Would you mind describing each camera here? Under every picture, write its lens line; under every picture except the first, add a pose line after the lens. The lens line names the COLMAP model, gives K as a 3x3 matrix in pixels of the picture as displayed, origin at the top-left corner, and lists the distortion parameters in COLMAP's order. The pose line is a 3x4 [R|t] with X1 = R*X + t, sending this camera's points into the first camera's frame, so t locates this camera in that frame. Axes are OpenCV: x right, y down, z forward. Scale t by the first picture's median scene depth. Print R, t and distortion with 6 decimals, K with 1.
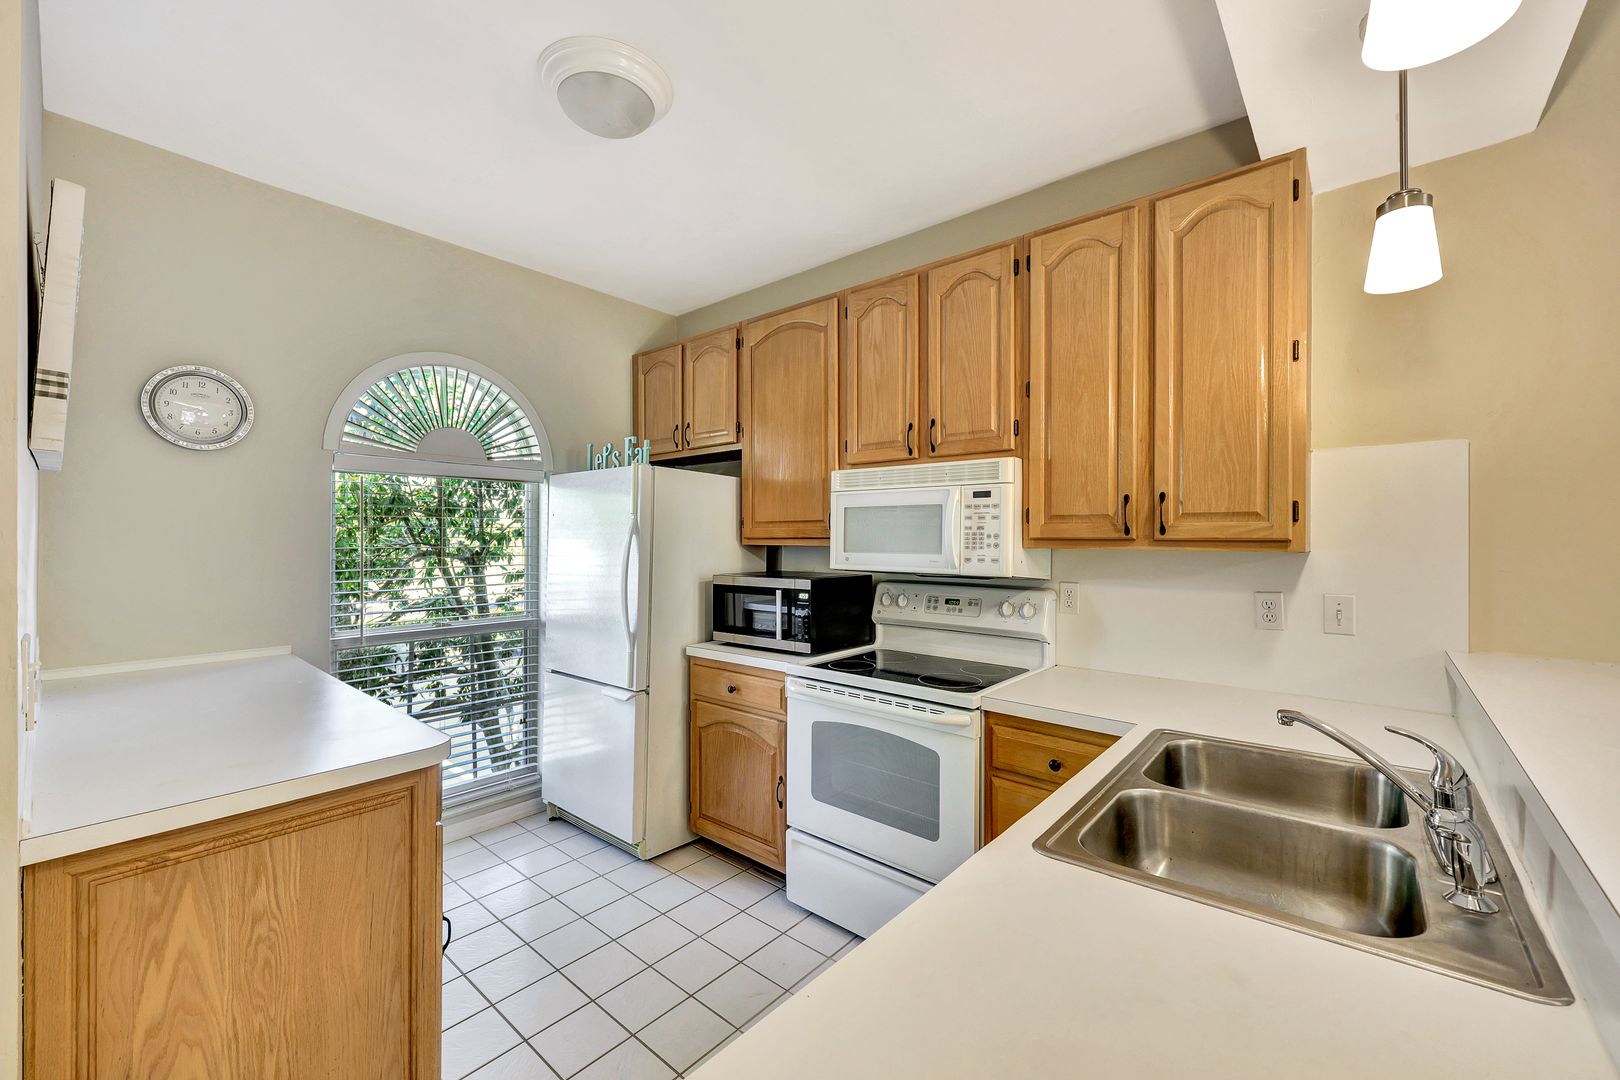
lens RADIAL K [[651.6, 0, 819.9], [0, 651.6, 535.1], [0, 0, 1]] dist [0.000433, -0.000331]
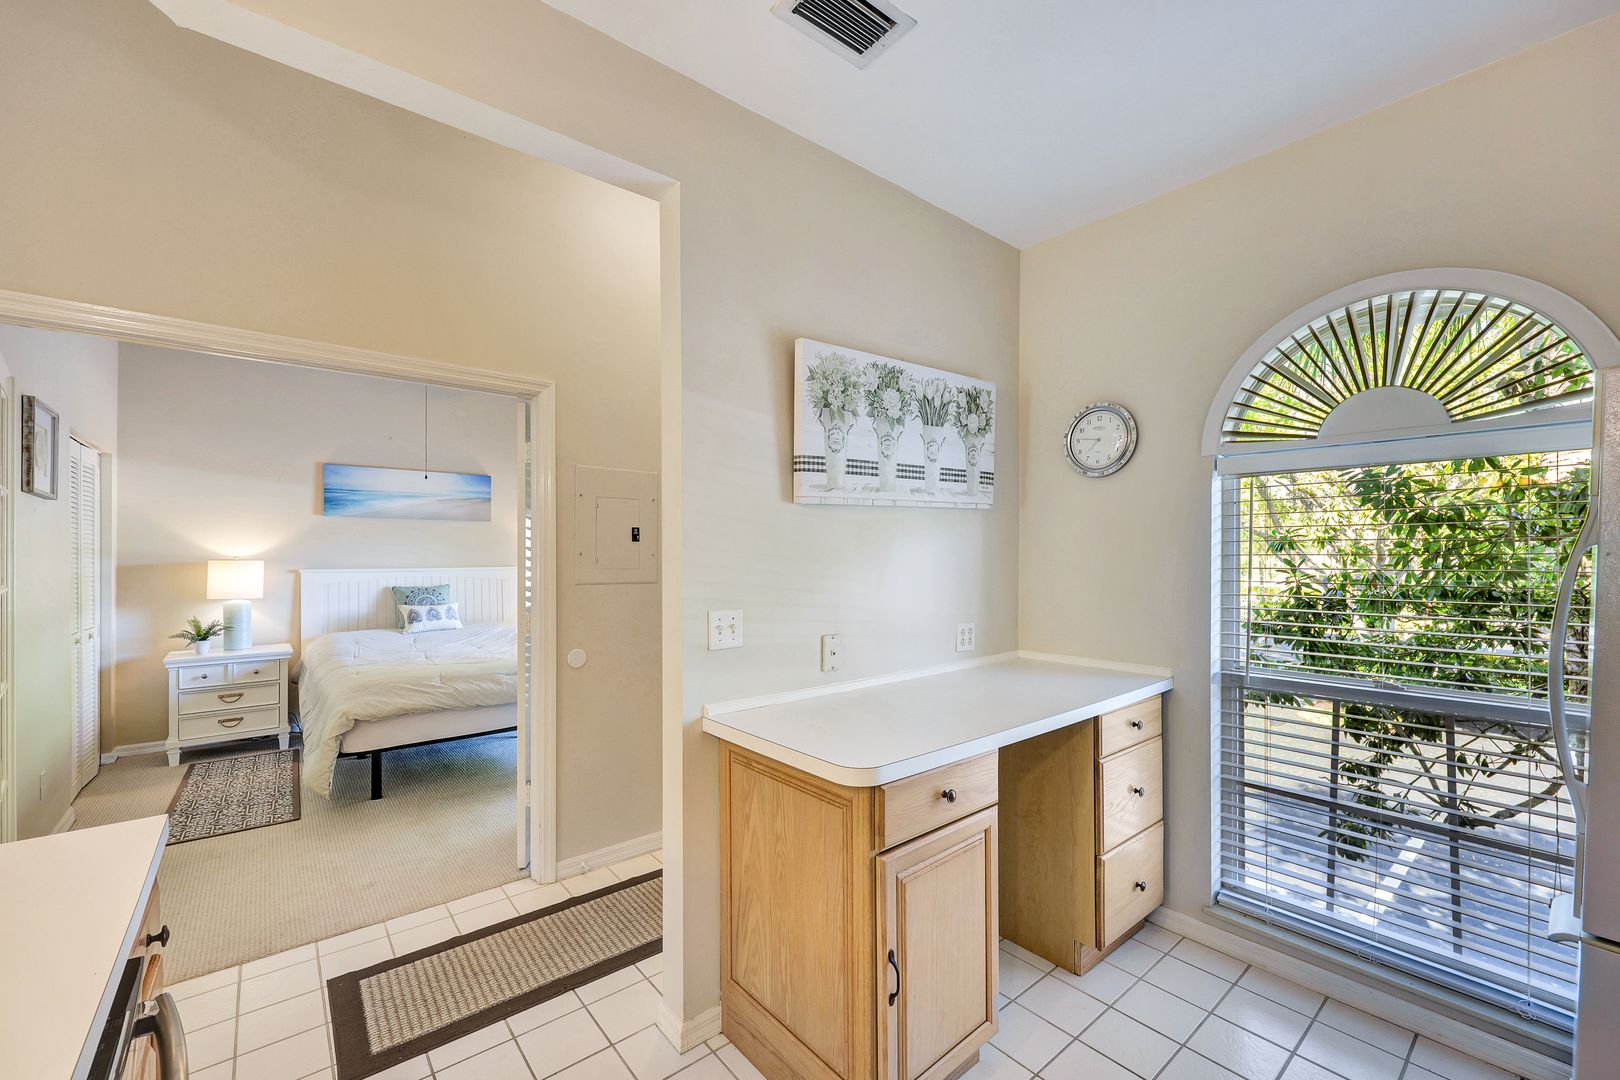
lens RADIAL K [[651.6, 0, 809.3], [0, 651.6, 542.4], [0, 0, 1]] dist [0.000433, -0.000331]
pose [[-0.186418, -0.014057, -0.982370, 0.256863], [0.013455, 0.999767, -0.016859, -0.003076], [0.982378, -0.016360, -0.186186, 0.722602]]
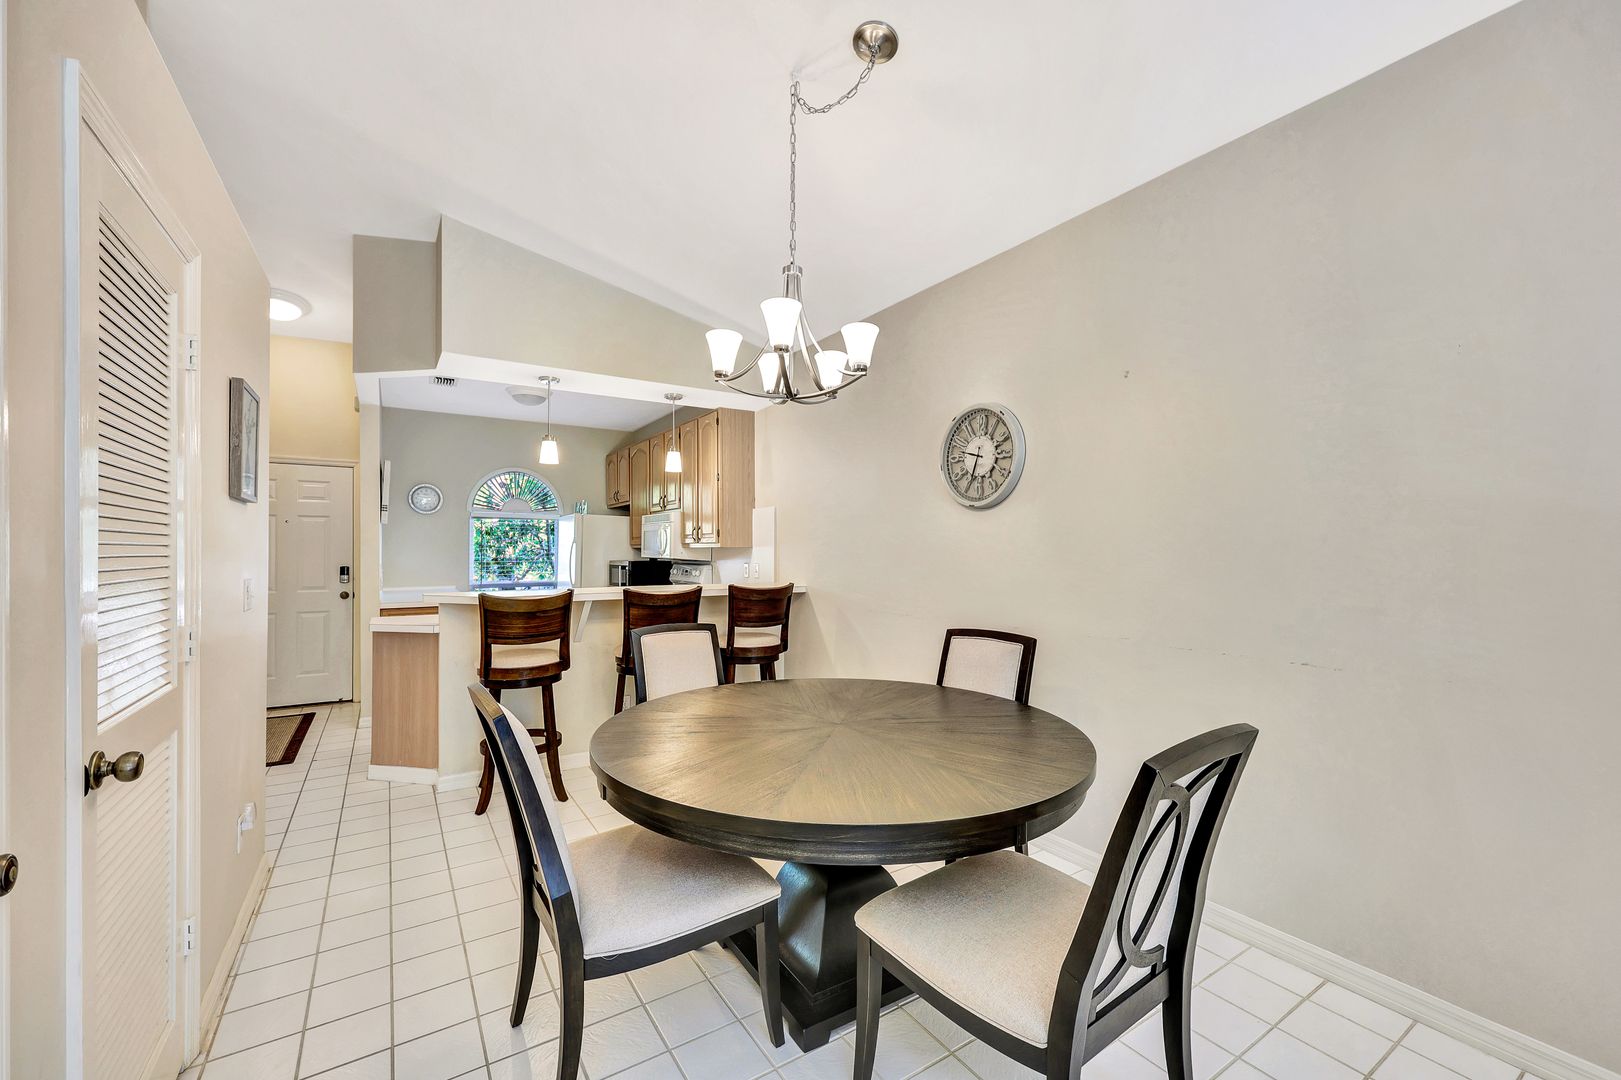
lens RADIAL K [[652.0, 0, 801.8], [0, 652.0, 548.7], [0, 0, 1]] dist [0.000433, -0.000331]
pose [[0.954162, -0.008093, -0.299182, 1.454749], [0.007655, 0.999967, -0.002637, 0.038474], [0.299193, 0.000226, 0.954193, -1.215515]]
